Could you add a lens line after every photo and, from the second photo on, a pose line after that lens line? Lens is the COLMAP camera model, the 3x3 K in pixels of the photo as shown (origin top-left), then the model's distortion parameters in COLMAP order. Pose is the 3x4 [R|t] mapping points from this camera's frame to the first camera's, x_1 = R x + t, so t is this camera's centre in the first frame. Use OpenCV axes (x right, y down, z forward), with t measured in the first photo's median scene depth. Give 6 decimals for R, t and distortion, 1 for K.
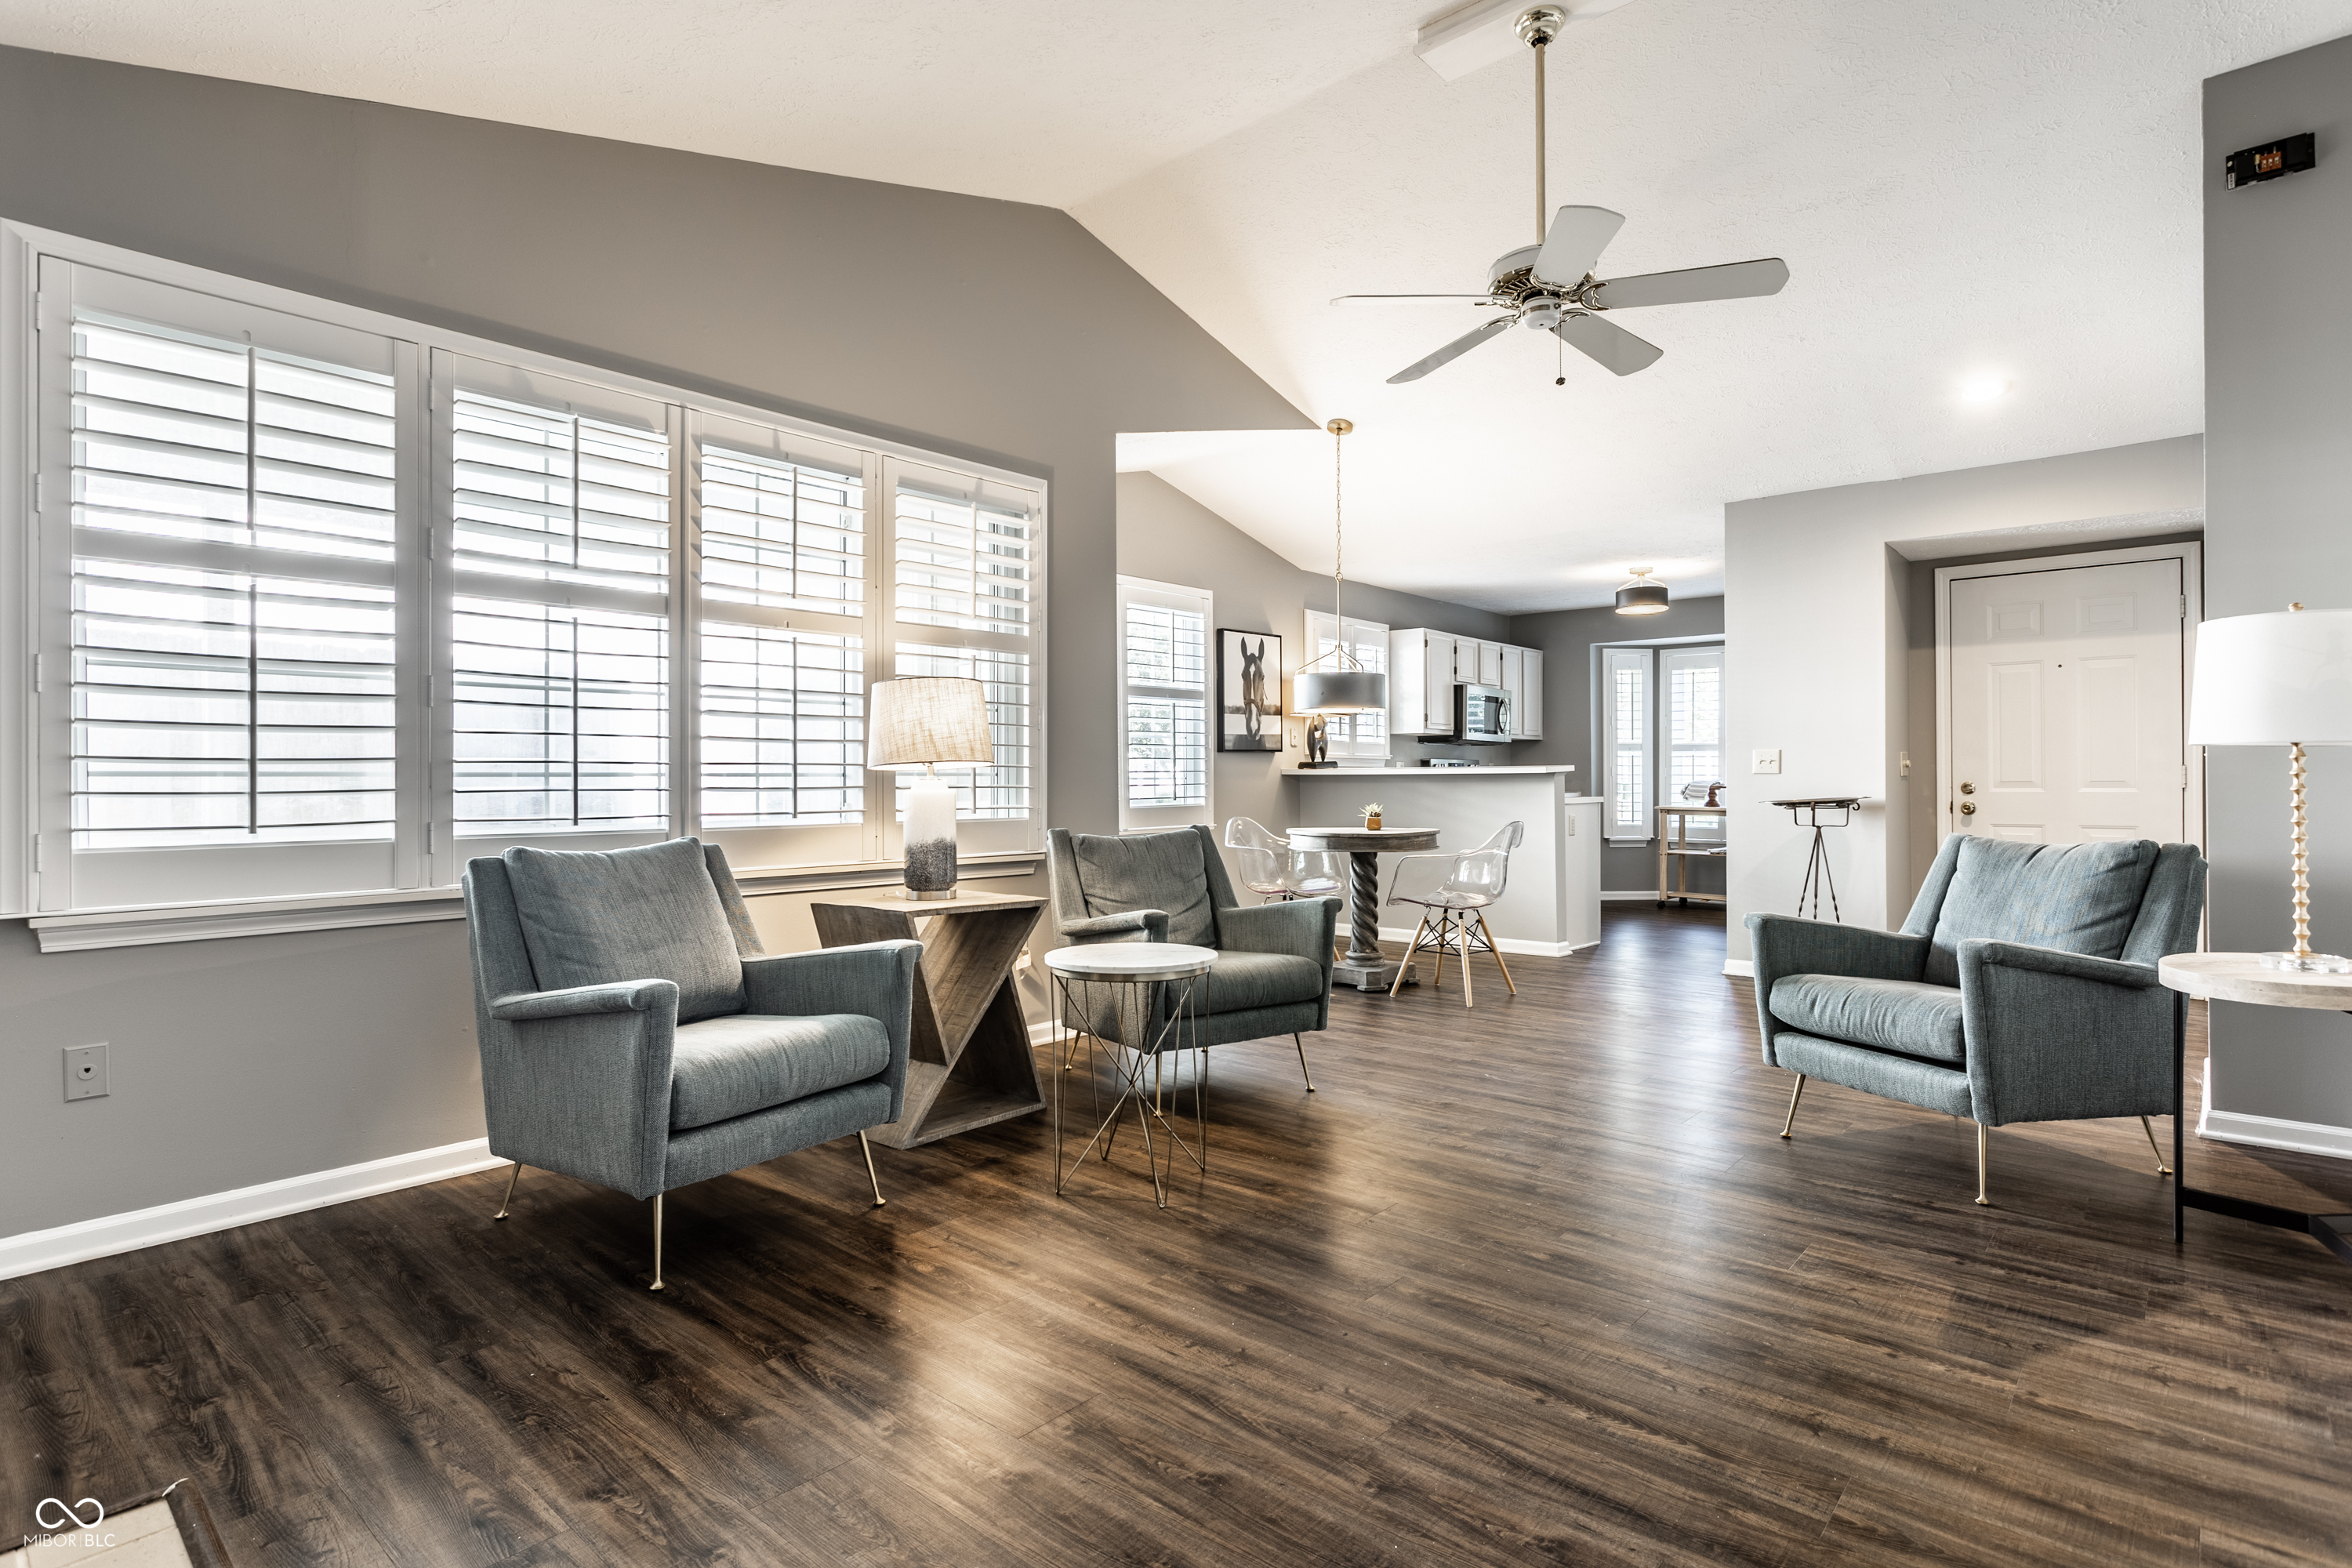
lens RADIAL K [[1182.6, 0, 1174.6], [0, 1182.6, 782.1], [0, 0, 1]] dist [-0.004418, 0.001610]
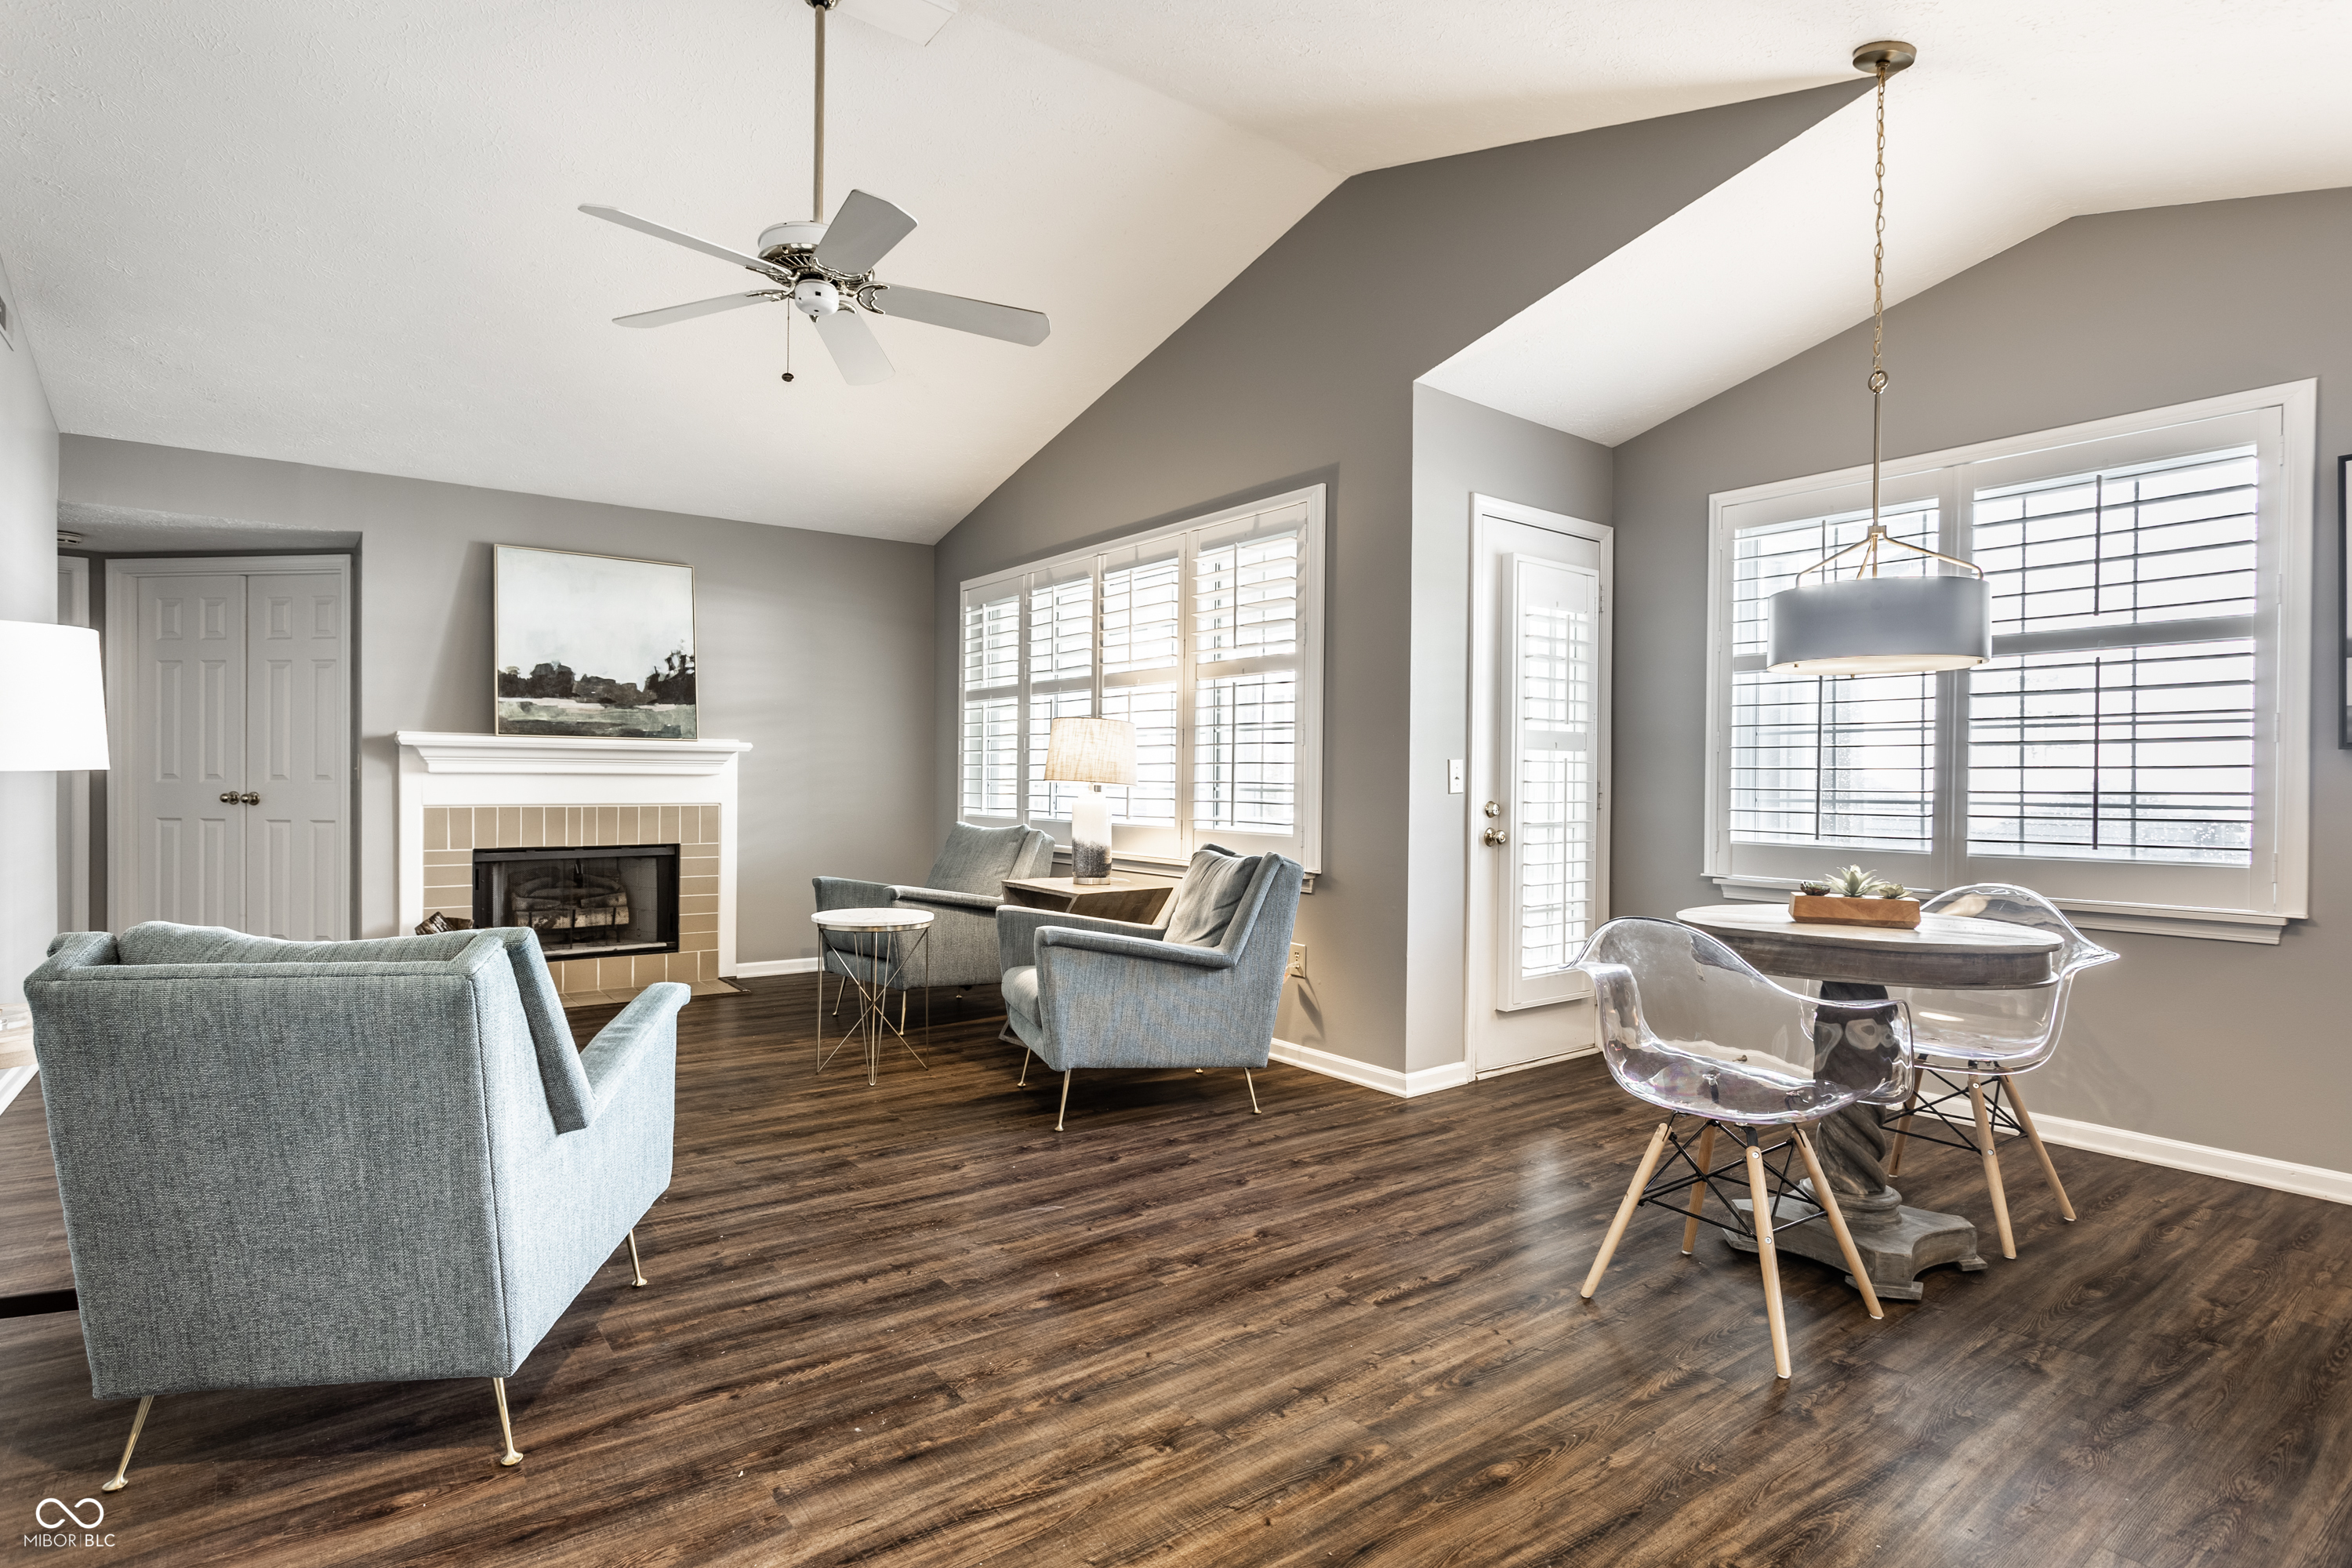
lens RADIAL K [[1197.8, 0, 1158.6], [0, 1197.8, 786.5], [0, 0, 1]] dist [-0.010045, 0.000179]
pose [[-0.205539, 0.008237, -0.978614, 0.536668], [-0.009673, 0.999899, 0.010448, -0.012013], [0.978601, 0.011614, -0.205439, 0.665430]]
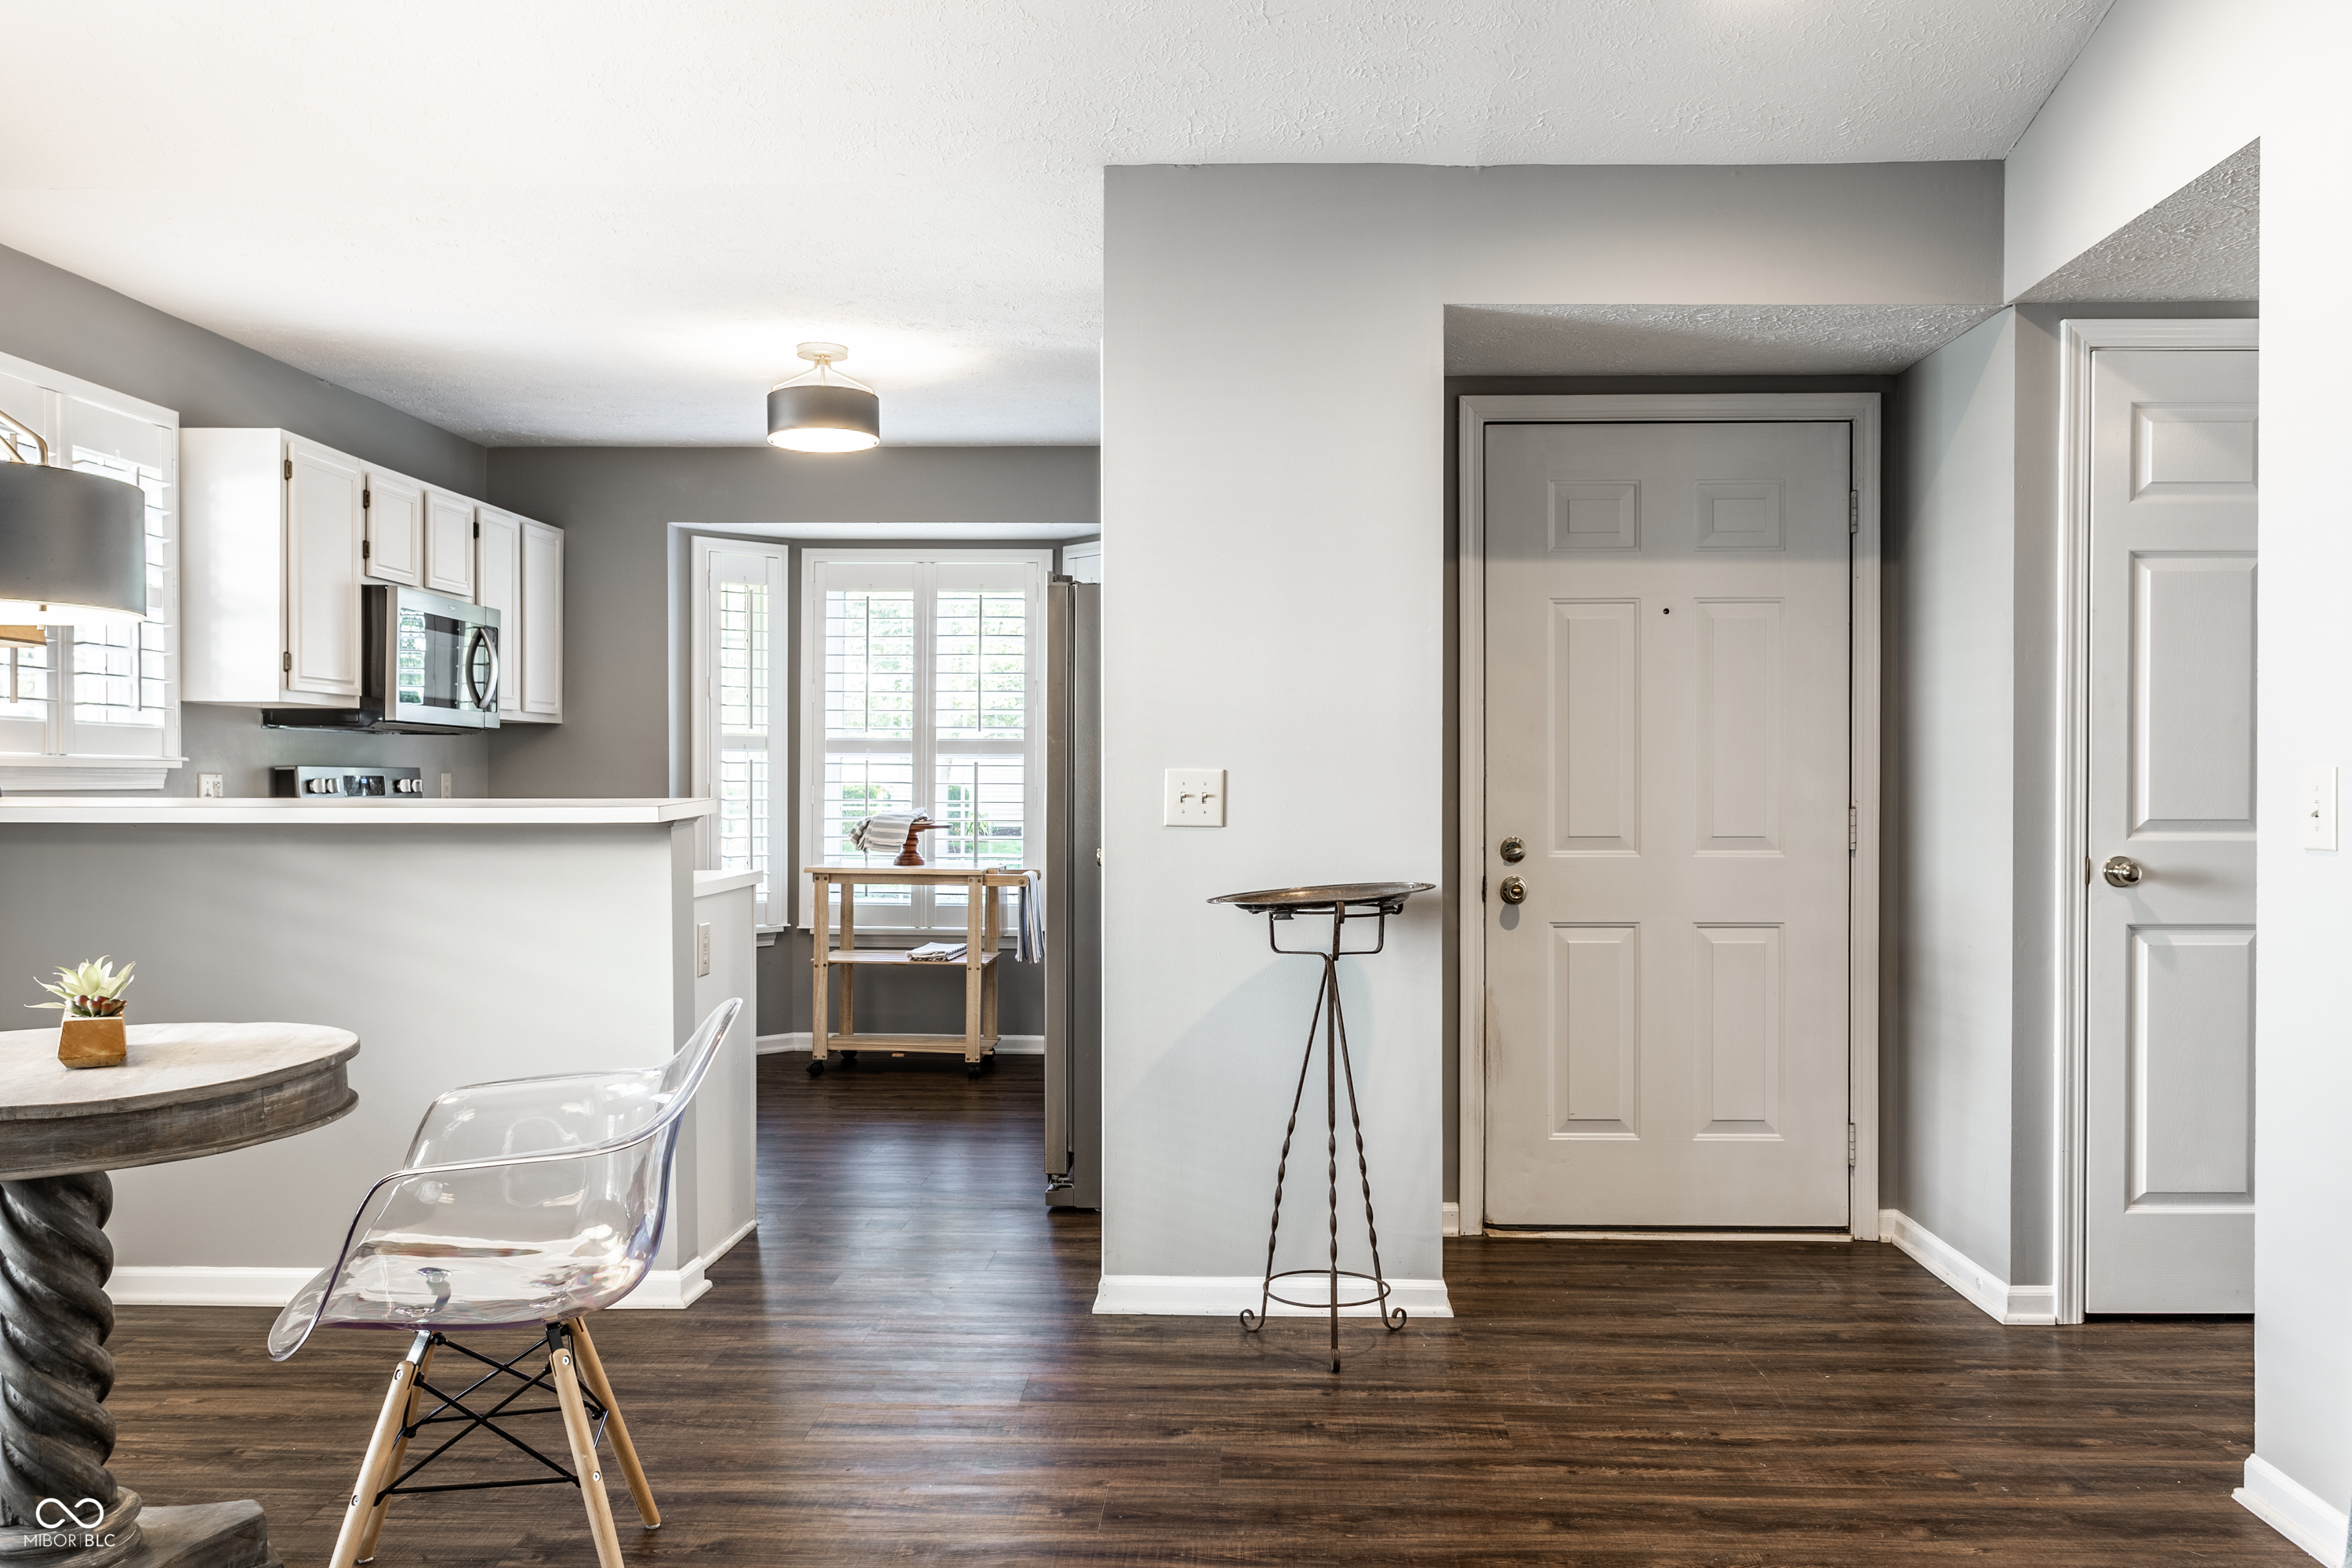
lens RADIAL K [[1790.8, 0, 1218.8], [0, 1790.8, 791.5], [0, 0, 1]] dist [0.001011, -0.001588]
pose [[0.765877, -0.001131, 0.642986, 0.081160], [-0.002706, 0.999984, 0.004982, -0.018652], [-0.642981, -0.005555, 0.765862, 0.415633]]
